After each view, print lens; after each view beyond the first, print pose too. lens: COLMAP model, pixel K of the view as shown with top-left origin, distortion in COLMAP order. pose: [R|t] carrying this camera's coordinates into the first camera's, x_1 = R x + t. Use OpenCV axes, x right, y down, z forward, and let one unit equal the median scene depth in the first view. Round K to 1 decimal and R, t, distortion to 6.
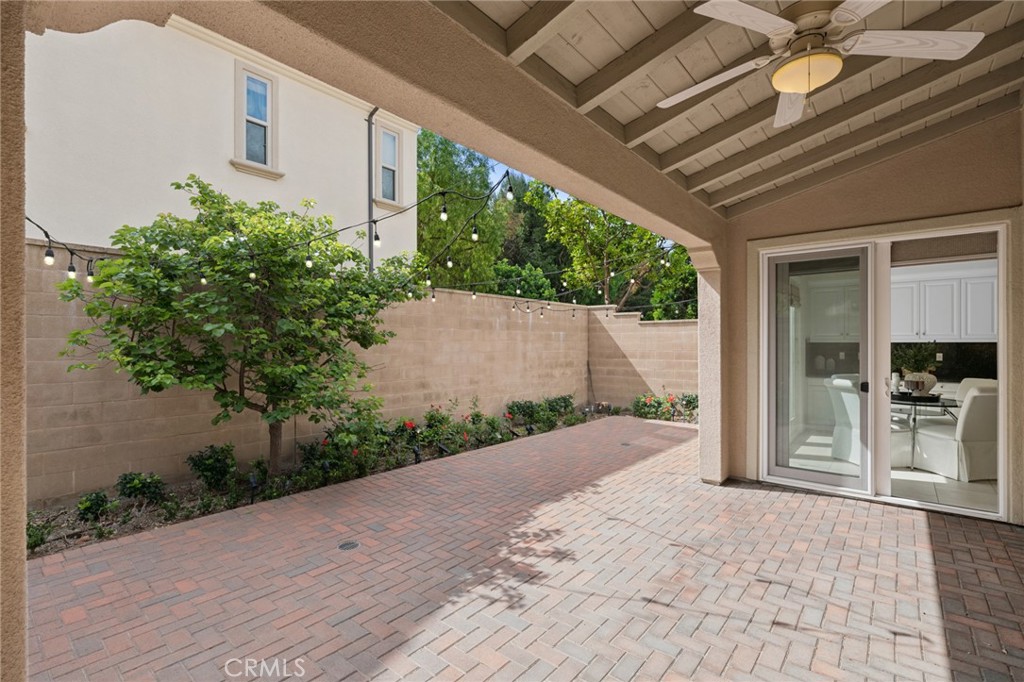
lens RADIAL K [[475.5, 0, 518.5], [0, 475.5, 343.3], [0, 0, 1]] dist [0.021199, 0.000147]
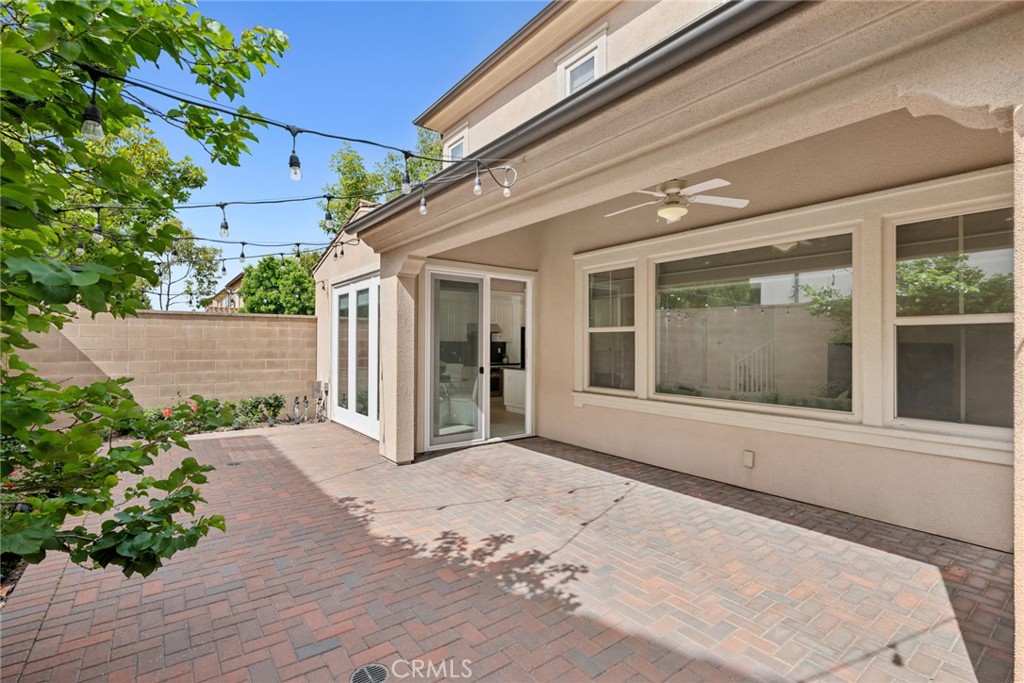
lens RADIAL K [[470.0, 0, 514.6], [0, 470.0, 347.2], [0, 0, 1]] dist [-0.006134, -0.000184]
pose [[0.241911, -0.009768, 0.970249, -0.835846], [-0.006121, 0.999914, 0.011593, -0.000065], [-0.970279, -0.008743, 0.241830, 0.651137]]
